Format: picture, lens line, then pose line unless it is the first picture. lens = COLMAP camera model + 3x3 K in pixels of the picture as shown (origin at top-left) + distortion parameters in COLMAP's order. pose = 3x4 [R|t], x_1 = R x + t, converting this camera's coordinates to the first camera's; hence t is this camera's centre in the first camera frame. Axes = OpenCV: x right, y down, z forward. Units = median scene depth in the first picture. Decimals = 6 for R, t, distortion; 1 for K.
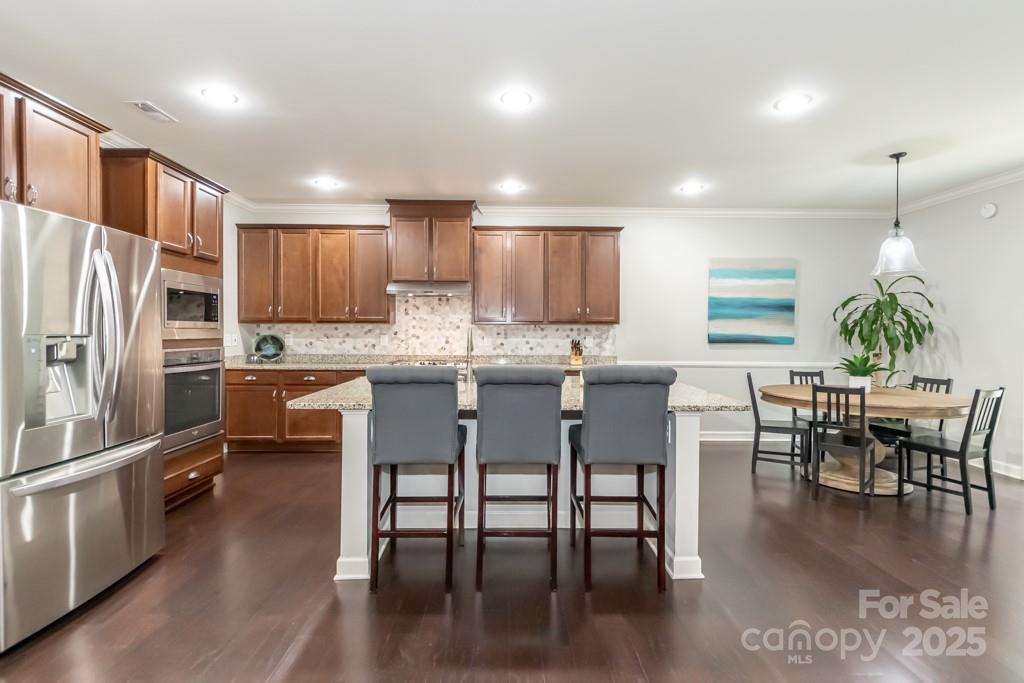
lens RADIAL K [[478.9, 0, 514.2], [0, 478.9, 332.5], [0, 0, 1]] dist [0.002815, 0.000016]
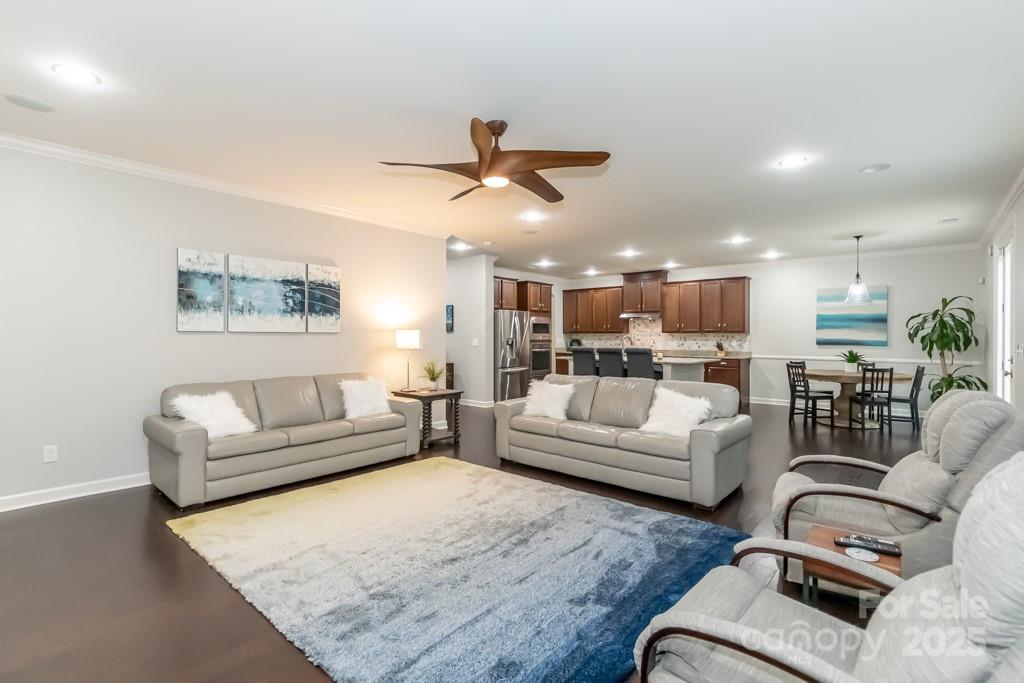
lens RADIAL K [[478.9, 0, 514.2], [0, 478.9, 332.5], [0, 0, 1]] dist [0.002815, 0.000016]
pose [[0.743940, -0.007219, -0.668208, 0.717434], [0.001243, 0.999955, -0.009419, -0.003377], [0.668246, 0.006177, 0.743915, -0.791153]]
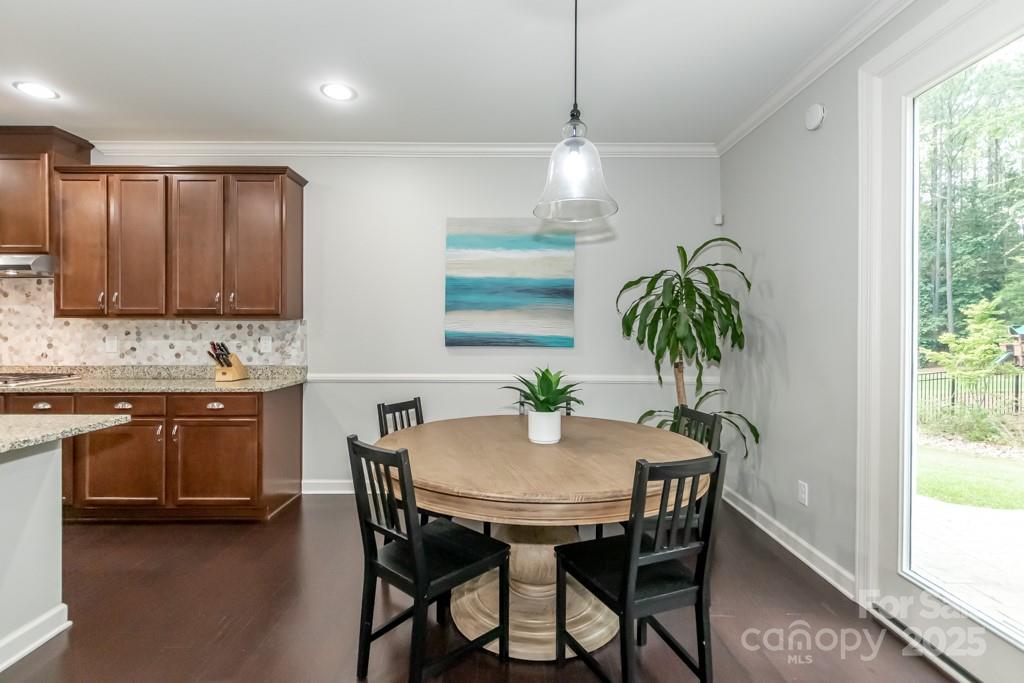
lens RADIAL K [[478.9, 0, 514.2], [0, 478.9, 332.5], [0, 0, 1]] dist [0.002815, 0.000016]
pose [[0.999904, -0.002790, -0.013572, 0.513844], [0.002856, 0.999984, 0.004827, -0.000134], [0.013558, -0.004865, 0.999896, 0.342484]]
